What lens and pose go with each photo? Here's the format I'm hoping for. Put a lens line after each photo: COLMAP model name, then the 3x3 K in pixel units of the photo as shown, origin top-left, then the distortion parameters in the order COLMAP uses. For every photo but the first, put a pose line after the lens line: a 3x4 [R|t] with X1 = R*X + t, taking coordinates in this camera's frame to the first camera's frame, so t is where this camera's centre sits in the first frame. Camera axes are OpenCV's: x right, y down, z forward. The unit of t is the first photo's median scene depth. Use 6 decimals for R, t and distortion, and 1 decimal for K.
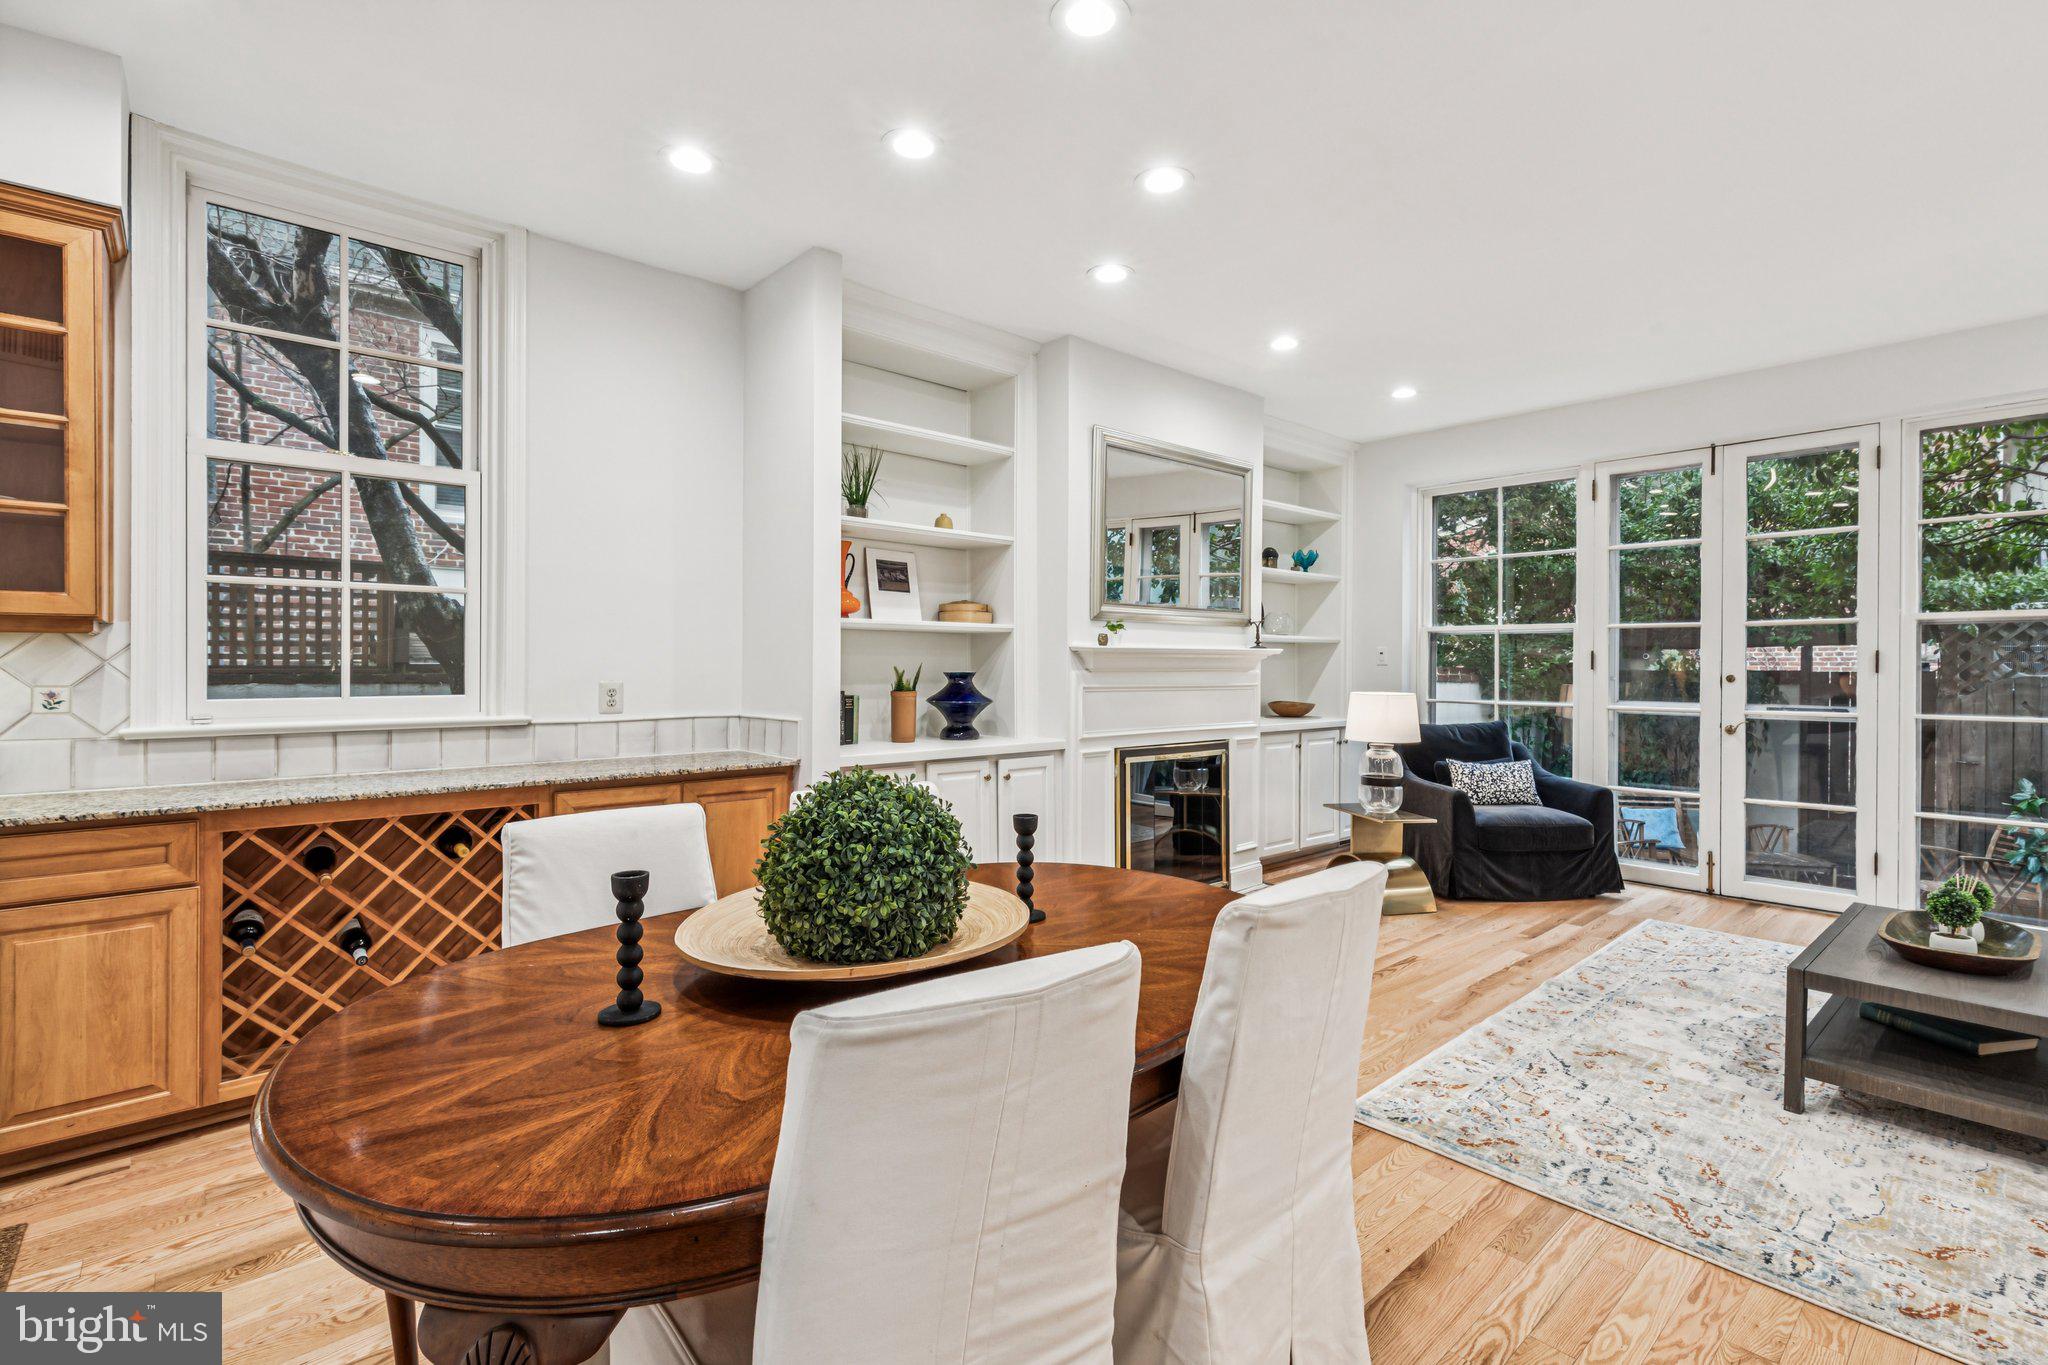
lens RADIAL K [[933.1, 0, 1038.0], [0, 933.1, 673.0], [0, 0, 1]] dist [0.008842, -0.001304]
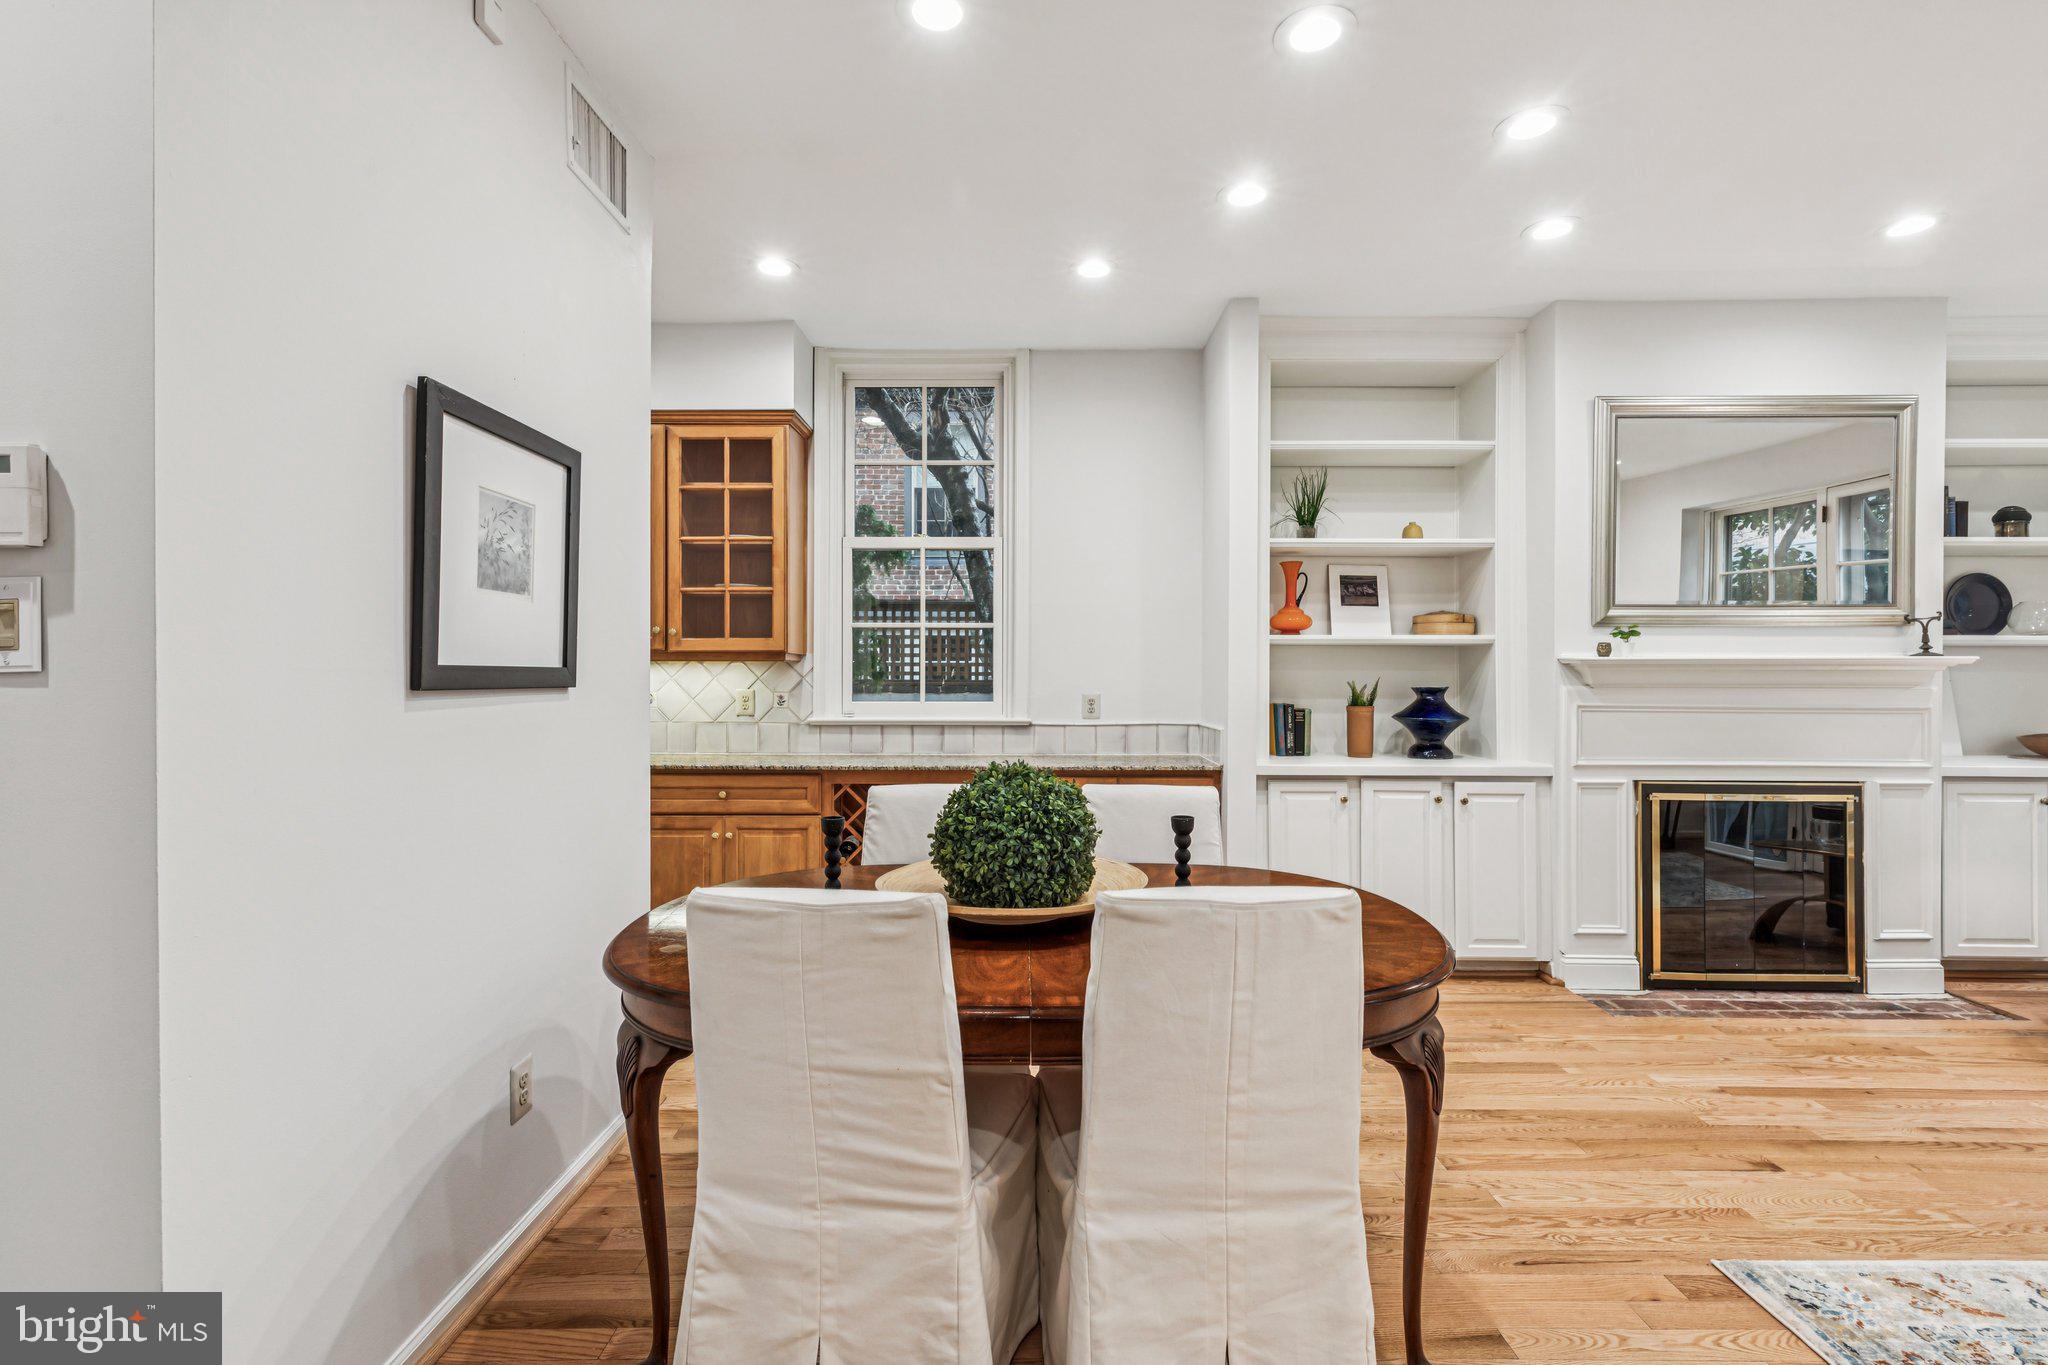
lens RADIAL K [[919.4, 0, 1030.0], [0, 919.4, 681.8], [0, 0, 1]] dist [0.004923, -0.000396]
pose [[0.740565, 0.001224, -0.671984, 0.265809], [-0.005953, 0.999971, -0.004739, 0.000397], [0.671958, 0.007510, 0.740551, 0.037879]]
